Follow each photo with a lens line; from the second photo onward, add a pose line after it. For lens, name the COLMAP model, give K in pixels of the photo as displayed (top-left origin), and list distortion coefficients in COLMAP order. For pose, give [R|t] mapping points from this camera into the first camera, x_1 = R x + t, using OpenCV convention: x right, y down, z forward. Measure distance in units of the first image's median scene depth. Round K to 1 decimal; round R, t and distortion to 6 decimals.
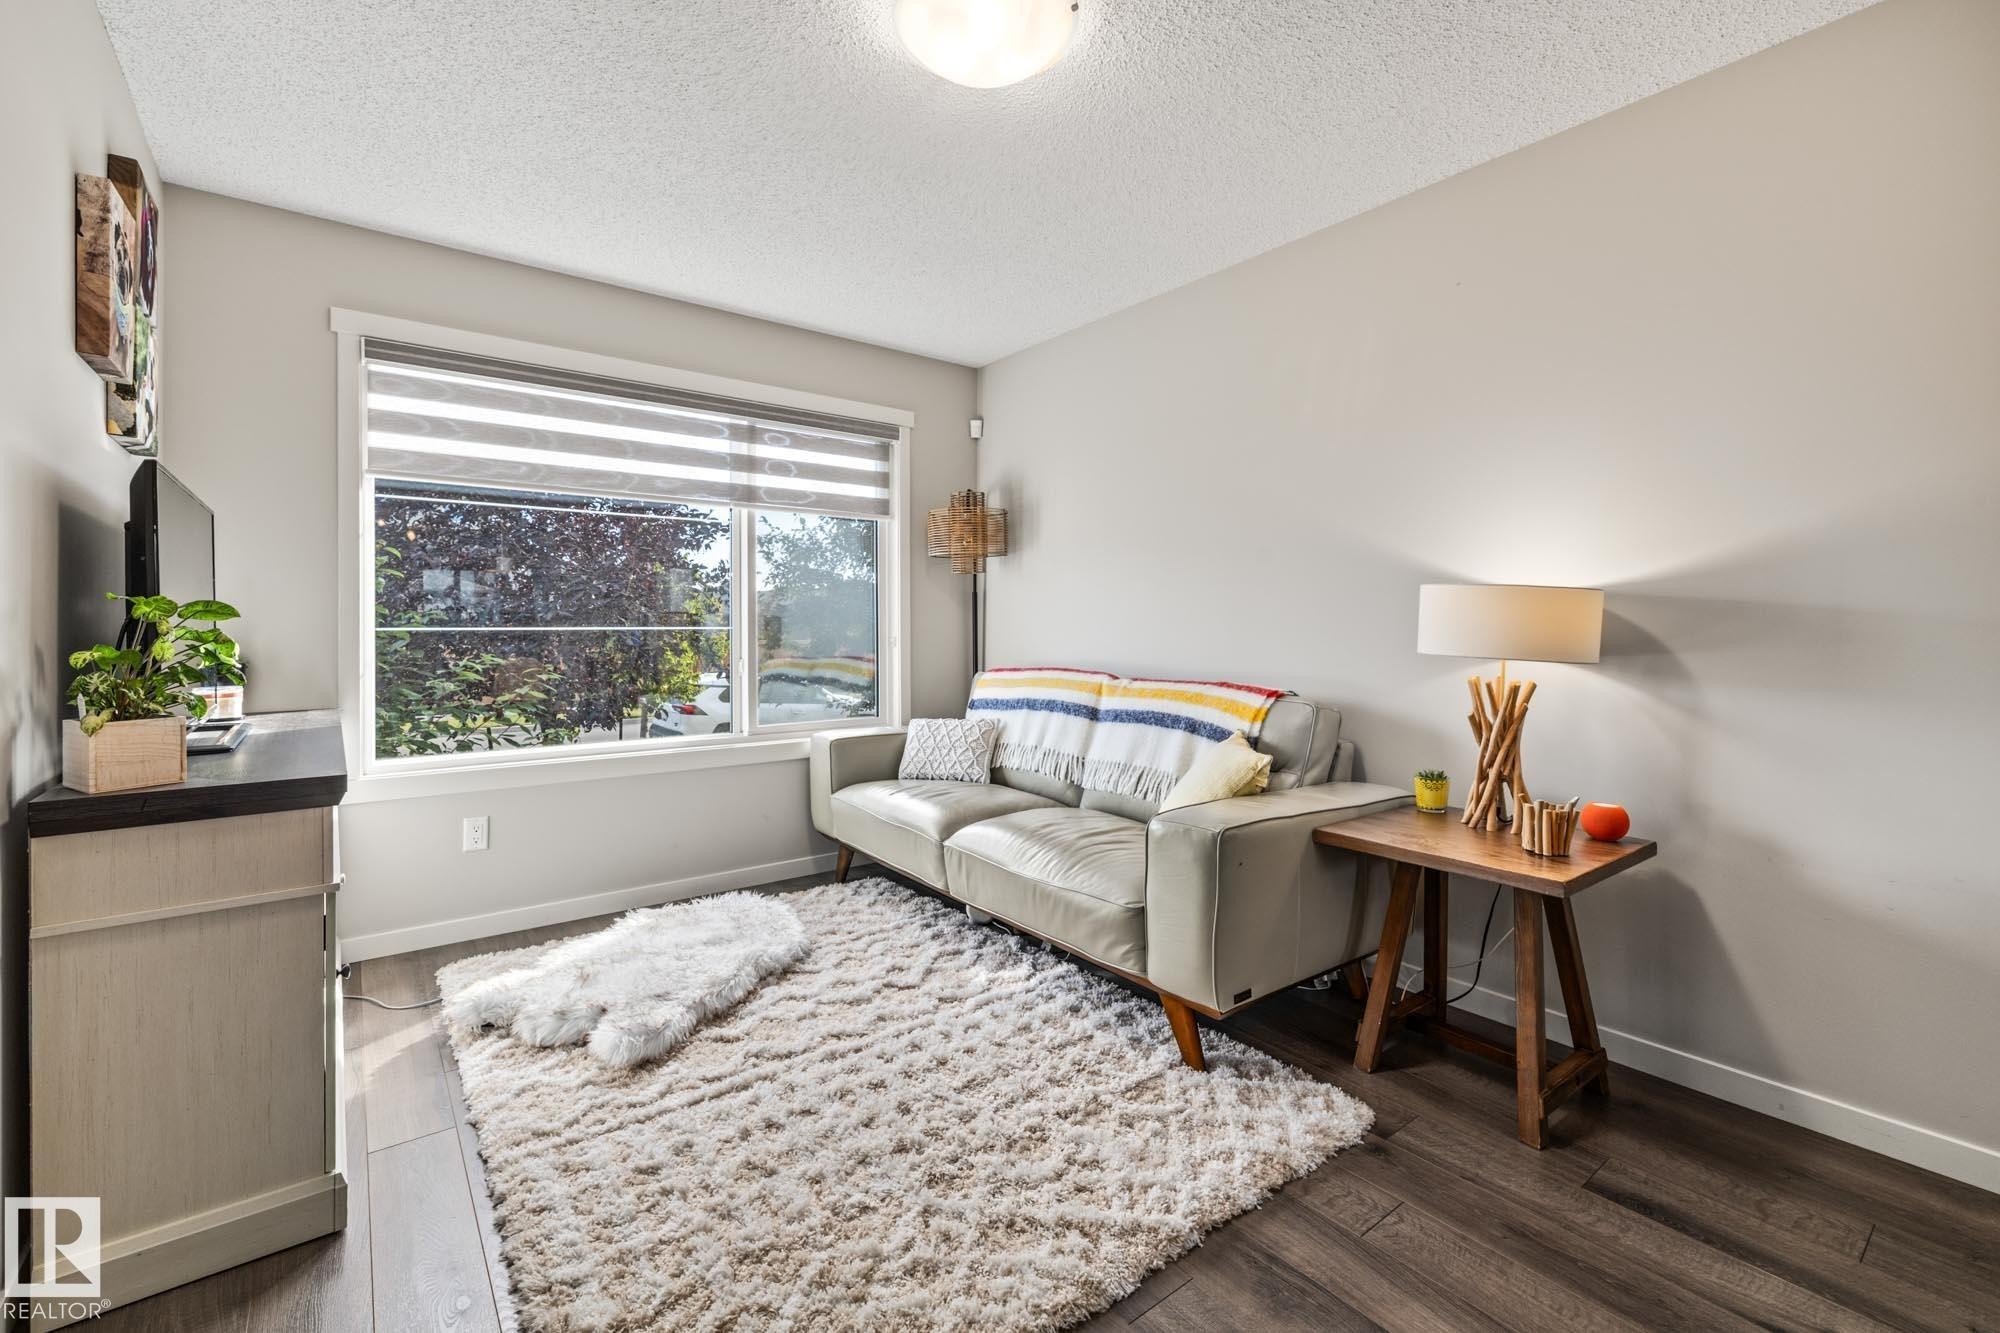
lens RADIAL K [[841.2, 0, 958.9], [0, 841.2, 620.8], [0, 0, 1]] dist [0.005188, 0.000861]
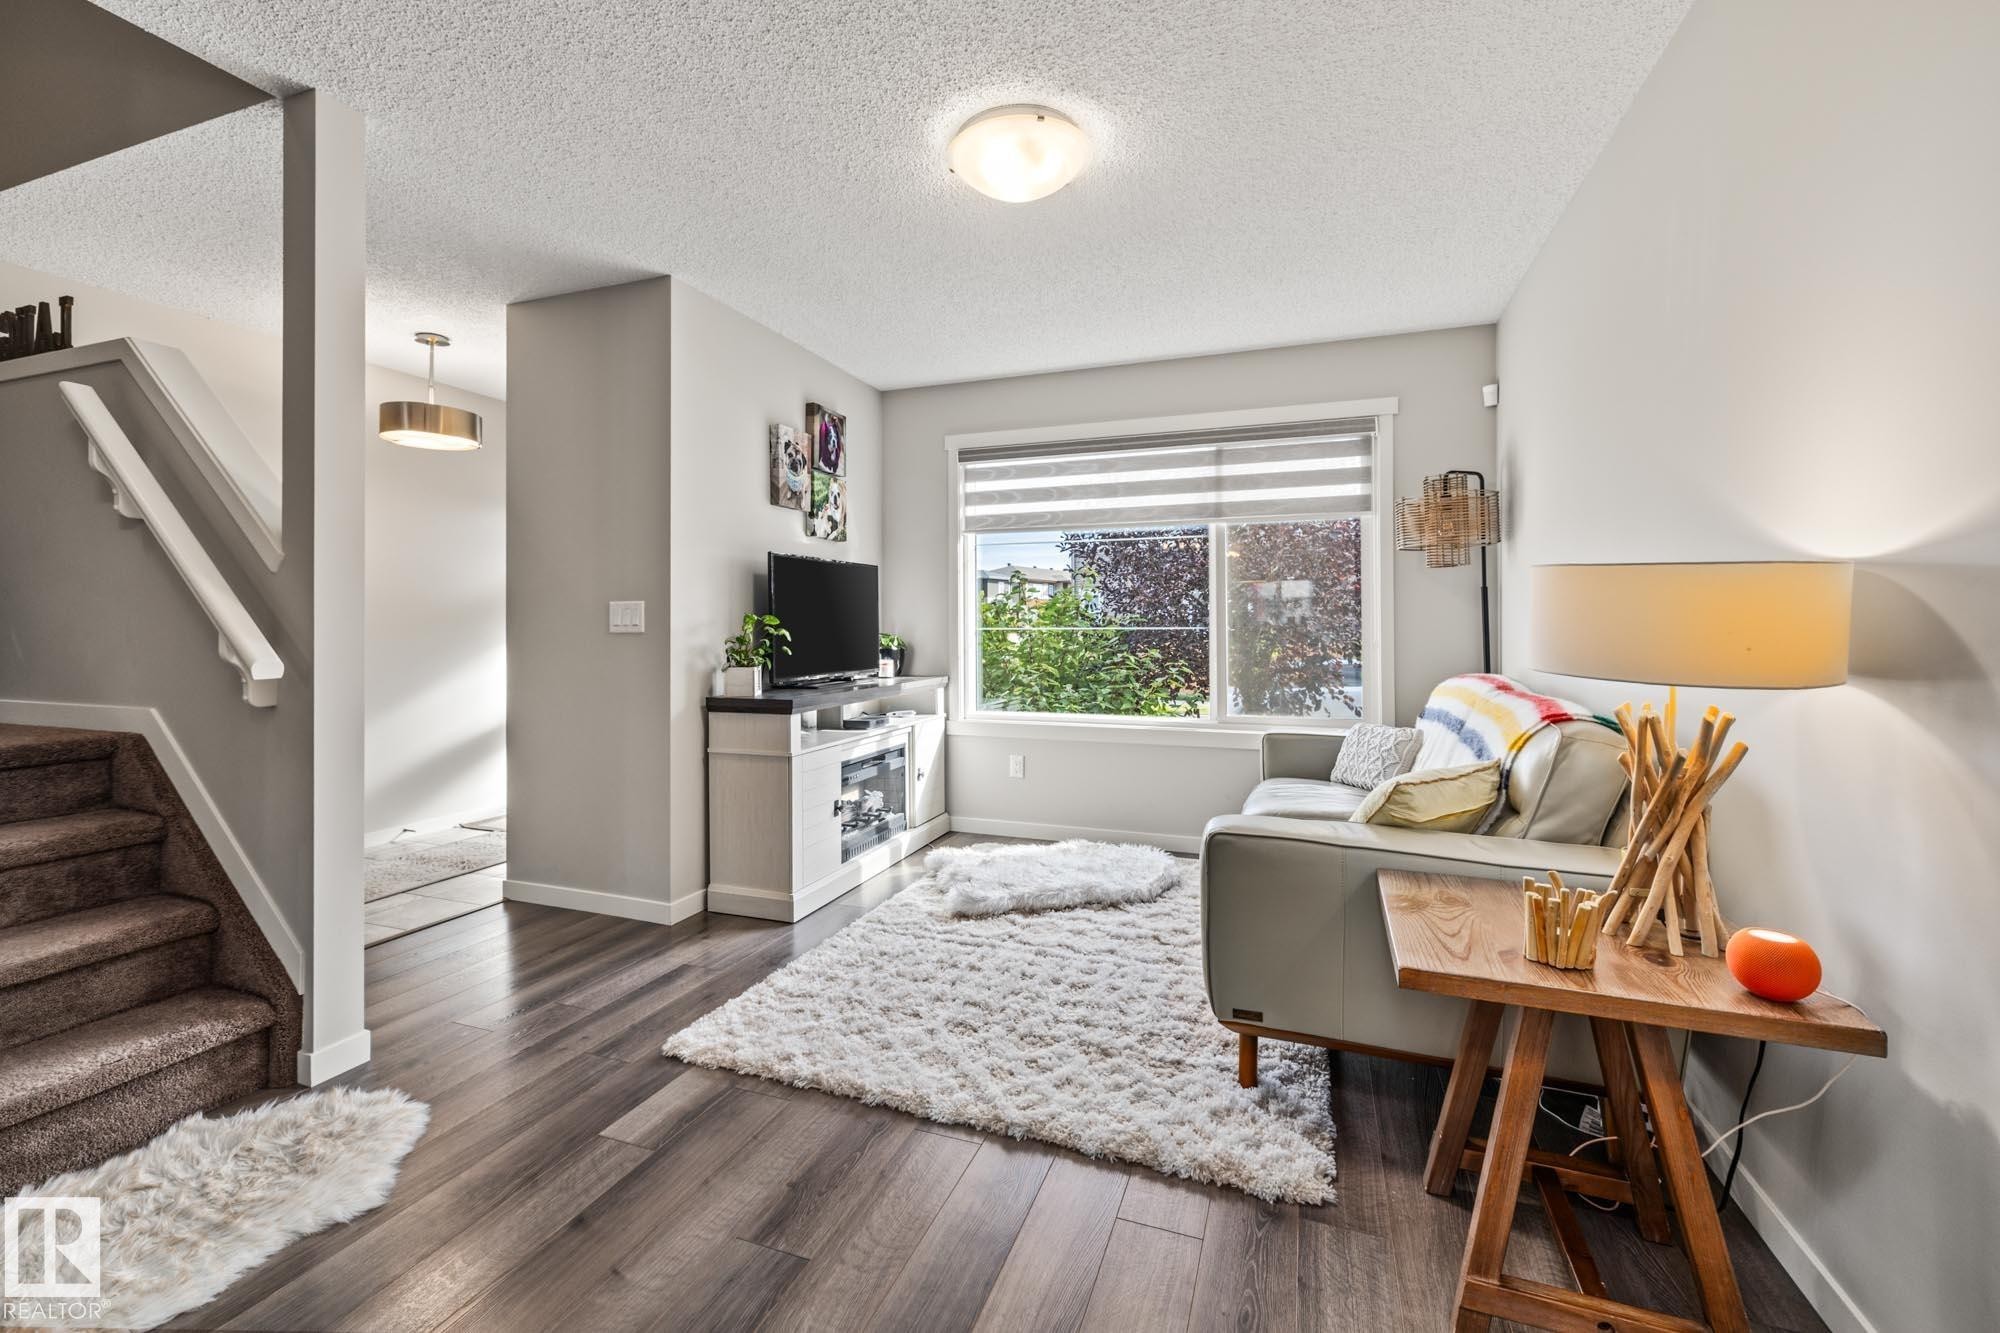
lens RADIAL K [[841.2, 0, 1003.7], [0, 841.2, 623.1], [0, 0, 1]] dist [0.005188, 0.000861]
pose [[0.547191, -0.004839, -0.836994, 0.796888], [0.005873, 0.999981, -0.001942, 0.002861], [0.836987, -0.003853, 0.547209, 0.202782]]
